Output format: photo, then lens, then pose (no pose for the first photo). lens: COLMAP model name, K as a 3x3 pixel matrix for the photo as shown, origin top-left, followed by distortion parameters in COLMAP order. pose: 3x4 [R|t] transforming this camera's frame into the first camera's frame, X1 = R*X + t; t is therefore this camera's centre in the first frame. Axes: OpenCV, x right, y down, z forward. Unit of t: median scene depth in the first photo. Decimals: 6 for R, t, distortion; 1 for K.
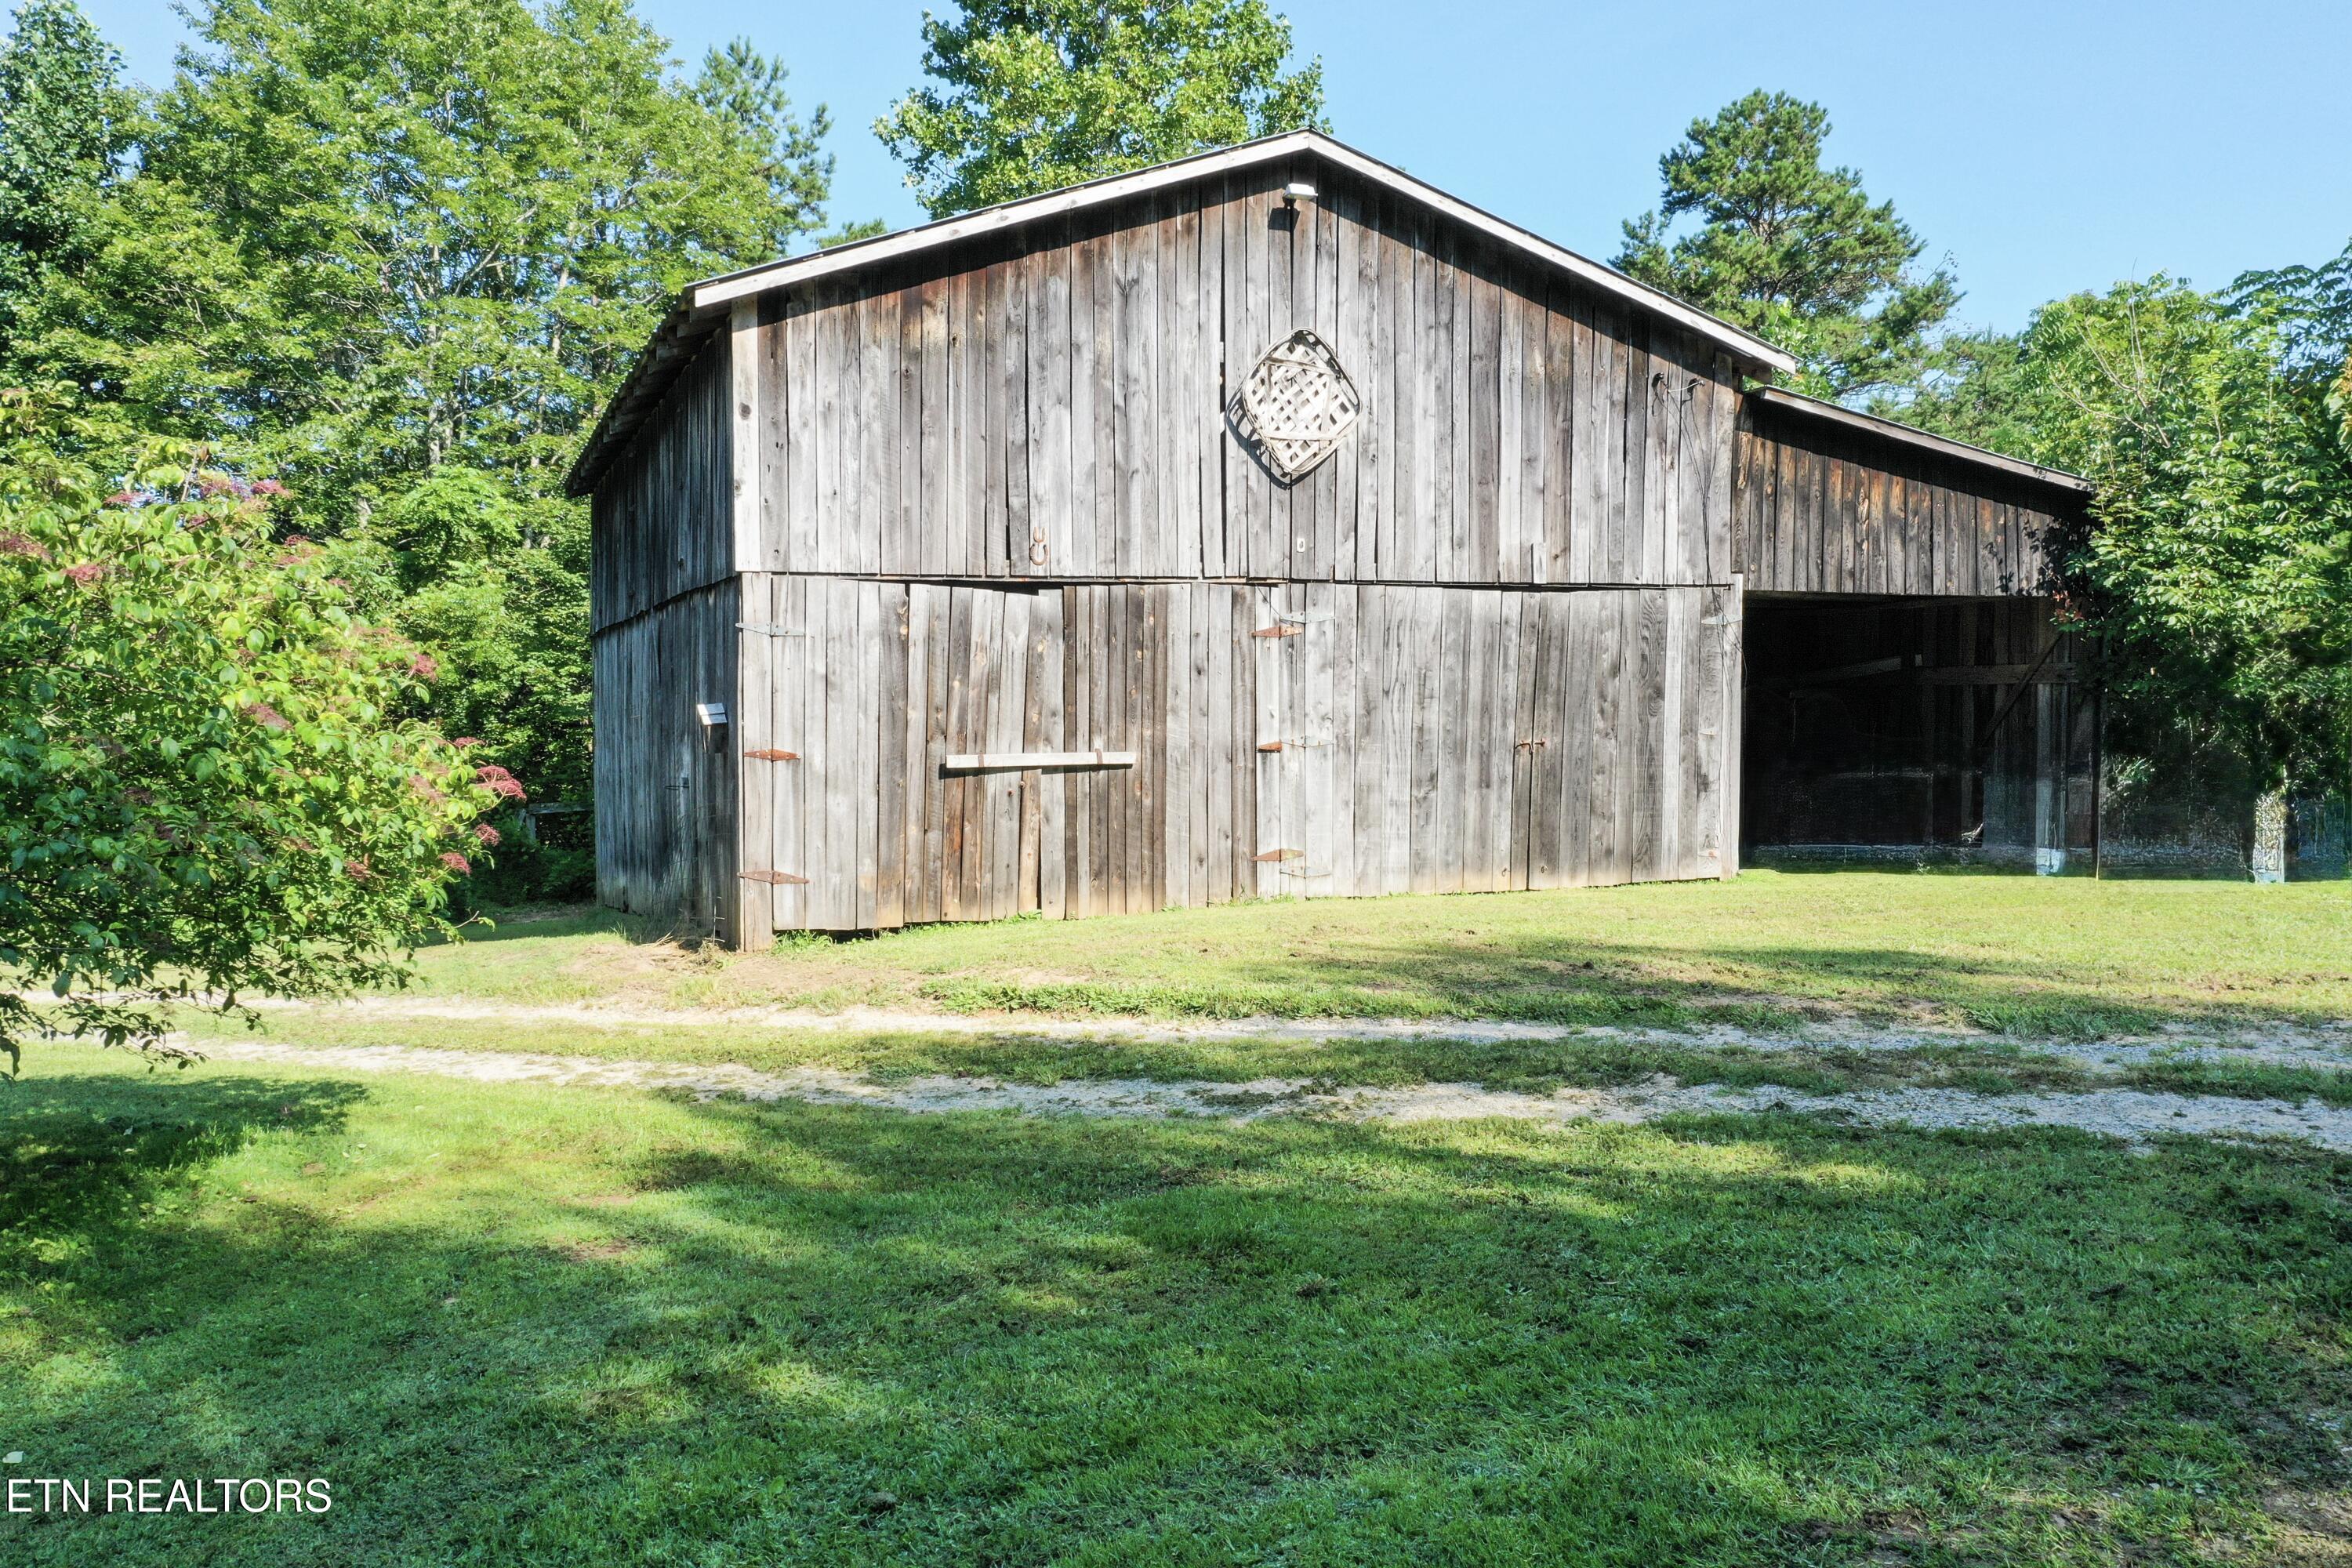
lens RADIAL K [[1868.1, 0, 1173.8], [0, 1868.1, 787.4], [0, 0, 1]] dist [-0.006633, 0.009052]
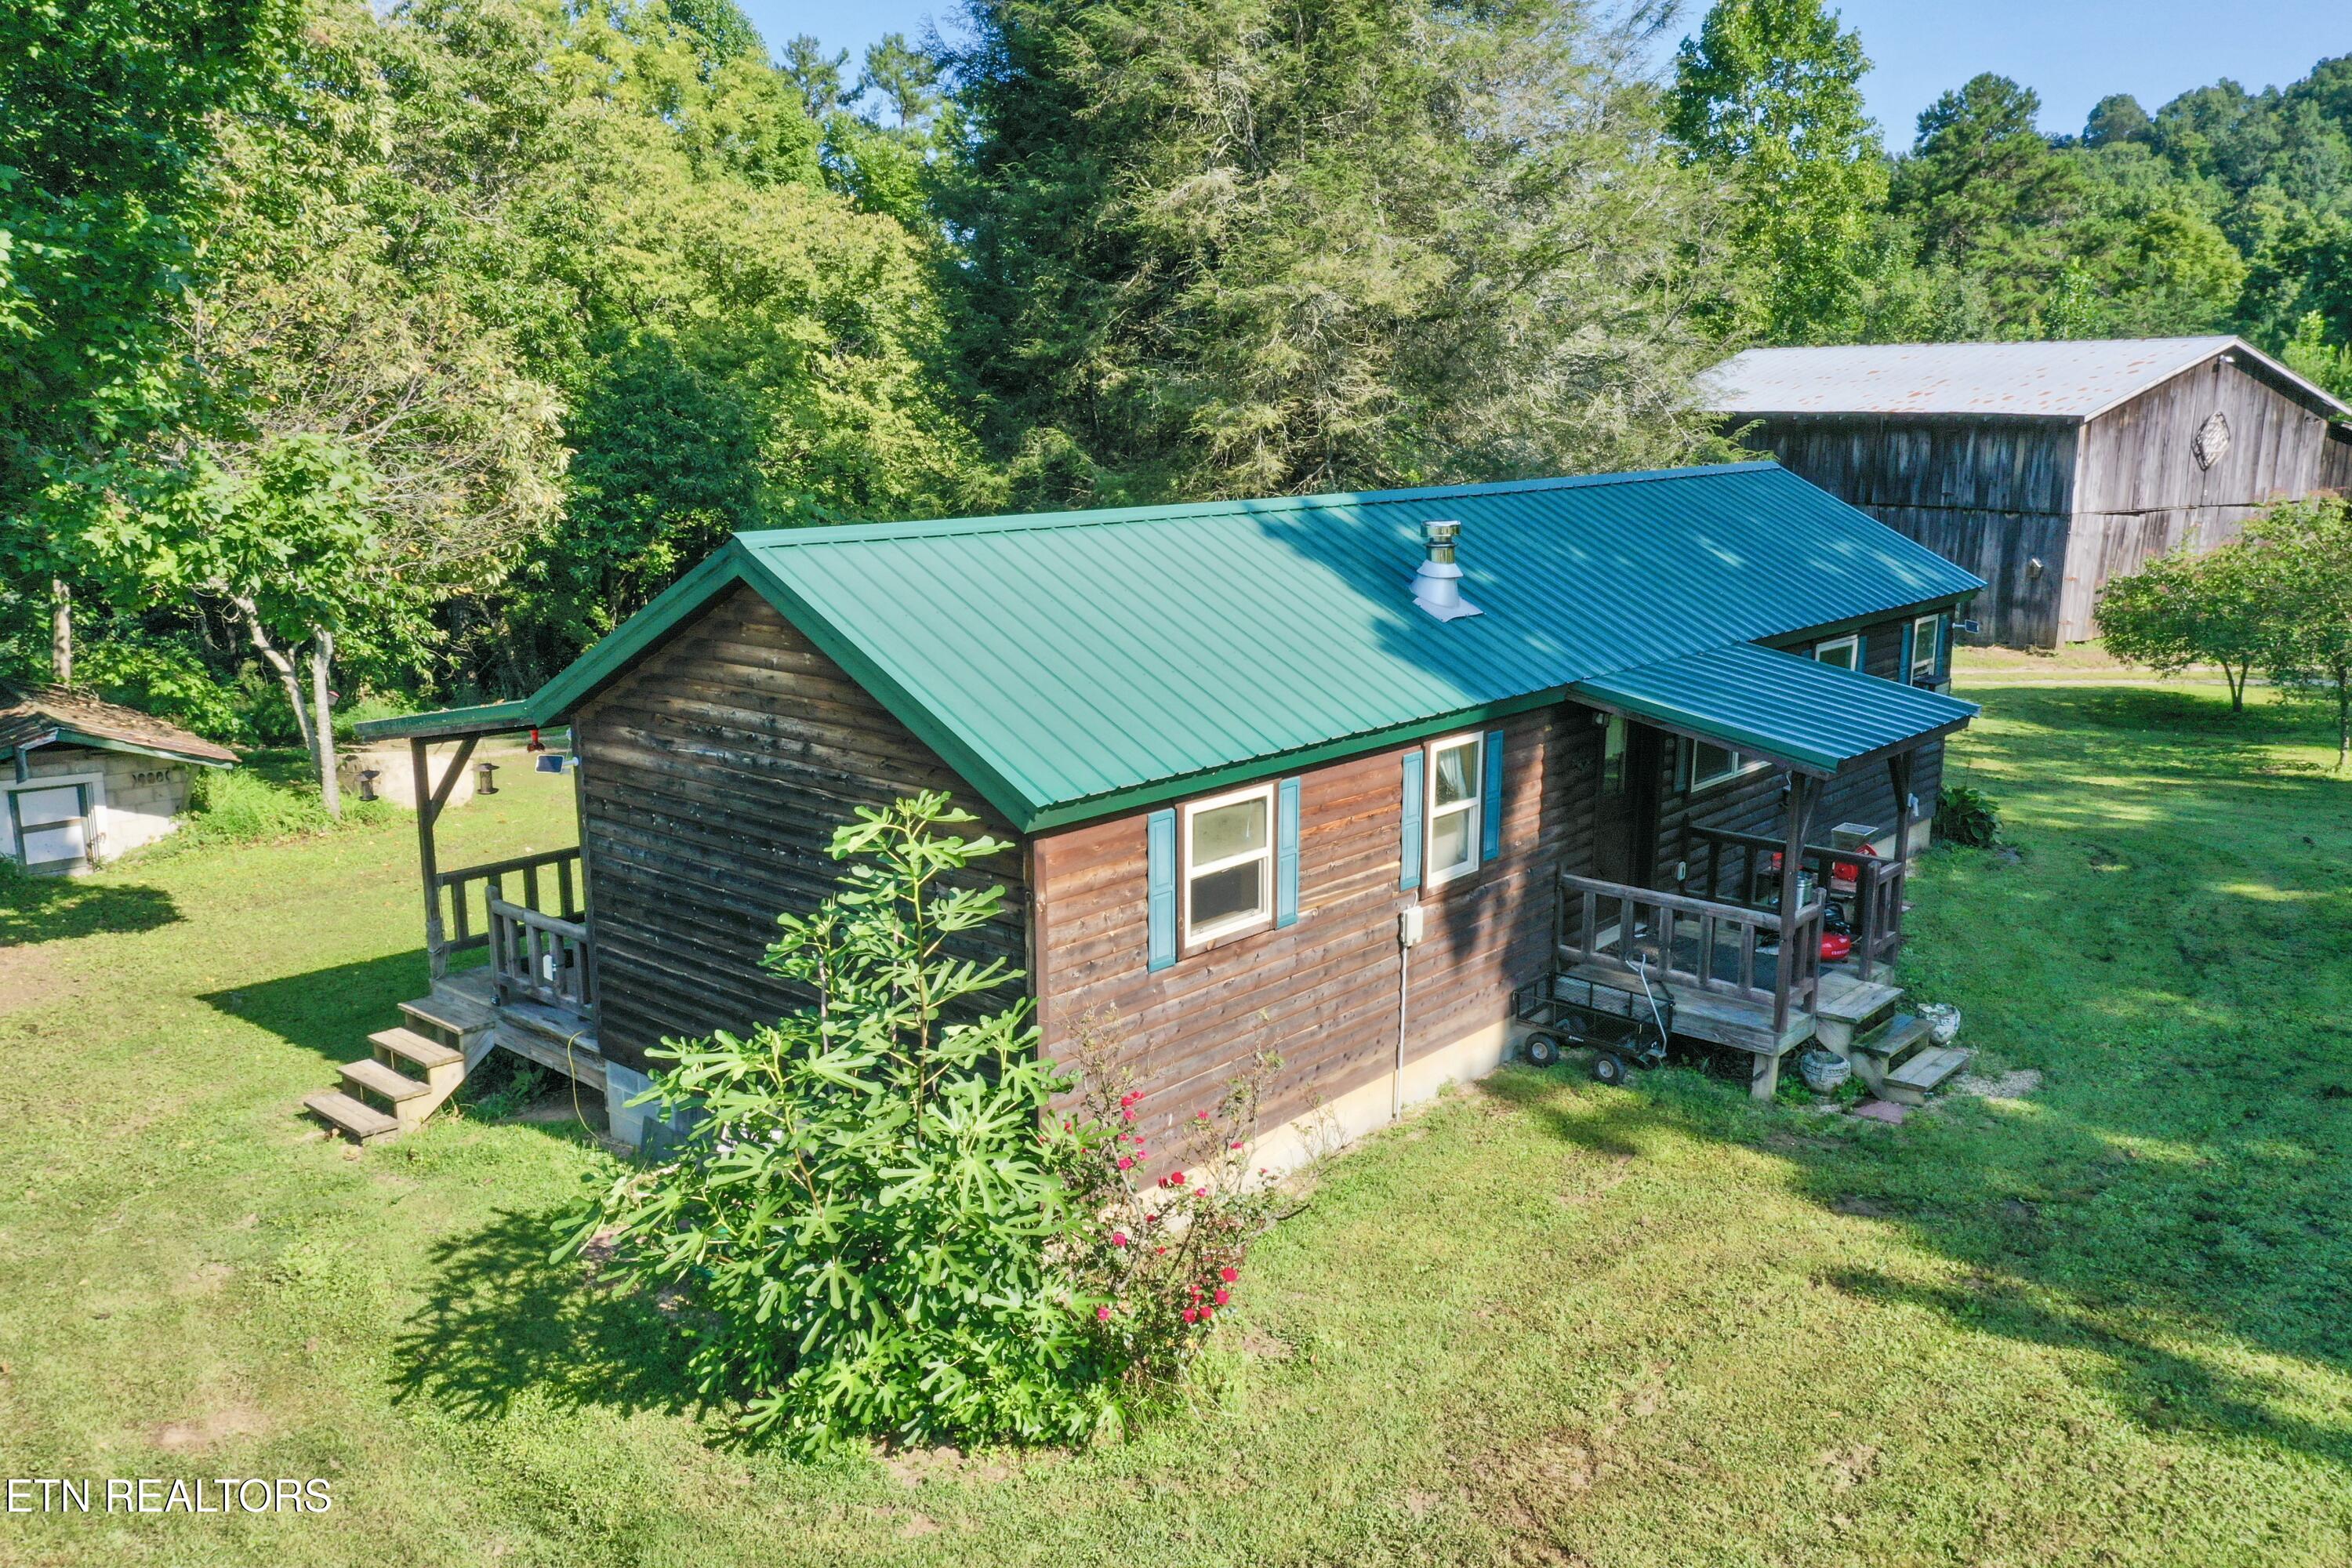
lens RADIAL K [[1868.1, 0, 1178.7], [0, 1868.1, 784.1], [0, 0, 1]] dist [-0.006633, 0.009052]
pose [[0.978782, -0.048961, 0.198970, -1.893894], [0.011786, 0.982878, 0.183880, -0.221848], [-0.204566, -0.177634, 0.962600, -1.327170]]
